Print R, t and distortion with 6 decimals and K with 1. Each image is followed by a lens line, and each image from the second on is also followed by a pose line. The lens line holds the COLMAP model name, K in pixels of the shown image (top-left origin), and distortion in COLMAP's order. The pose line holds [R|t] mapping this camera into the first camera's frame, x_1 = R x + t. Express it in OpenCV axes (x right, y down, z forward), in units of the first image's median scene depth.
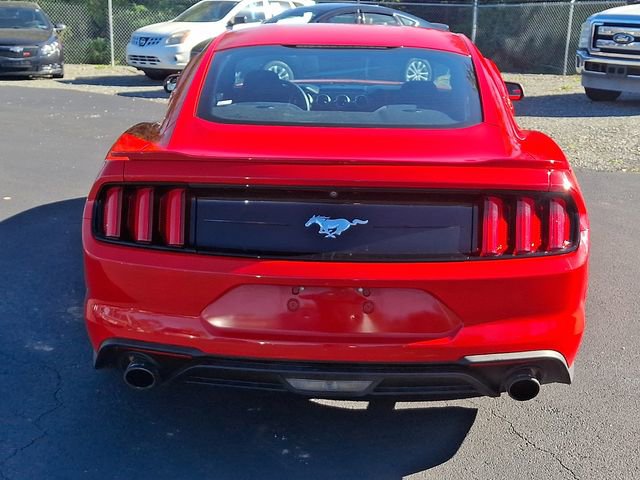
lens RADIAL K [[918.6, 0, 320.5], [0, 918.6, 240.1], [0, 0, 1]] dist [0.117496, 0.000000]
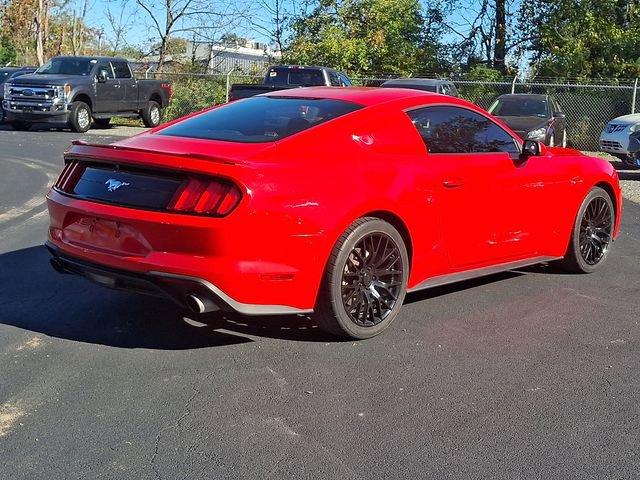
lens RADIAL K [[918.6, 0, 321.6], [0, 918.6, 243.9], [0, 0, 1]] dist [0.117496, 0.000000]
pose [[0.752978, 0.116256, -0.647695, 1.139222], [-0.182200, 0.982622, -0.035445, 0.066239], [0.632318, 0.144699, 0.761075, -0.035421]]
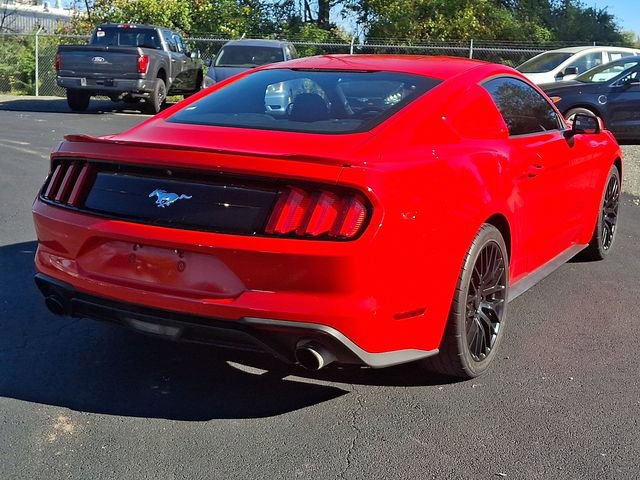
lens RADIAL K [[918.6, 0, 315.2], [0, 918.6, 236.0], [0, 0, 1]] dist [0.117496, 0.000000]
pose [[0.885784, 0.094455, -0.454383, 0.607773], [-0.124553, 0.991534, -0.036691, 0.044432], [0.447071, 0.089095, 0.890050, -0.007694]]
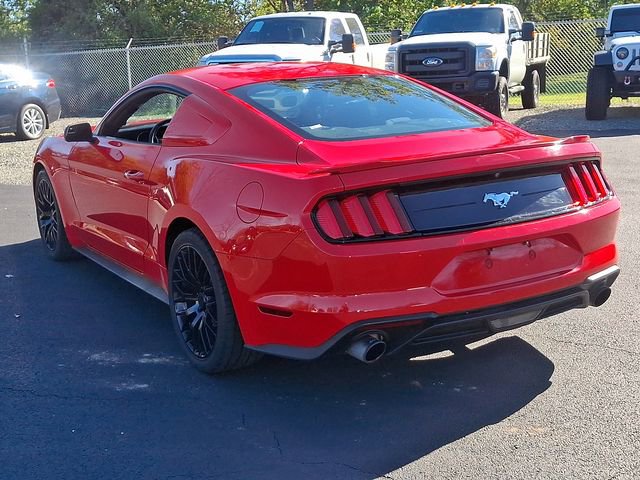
lens RADIAL K [[918.6, 0, 315.4], [0, 918.6, 239.1], [0, 0, 1]] dist [0.117496, 0.000000]
pose [[0.832199, -0.157971, 0.531497, -0.735879], [0.184817, 0.982769, 0.002719, -0.008974], [-0.522769, 0.095967, 0.847056, 0.018999]]
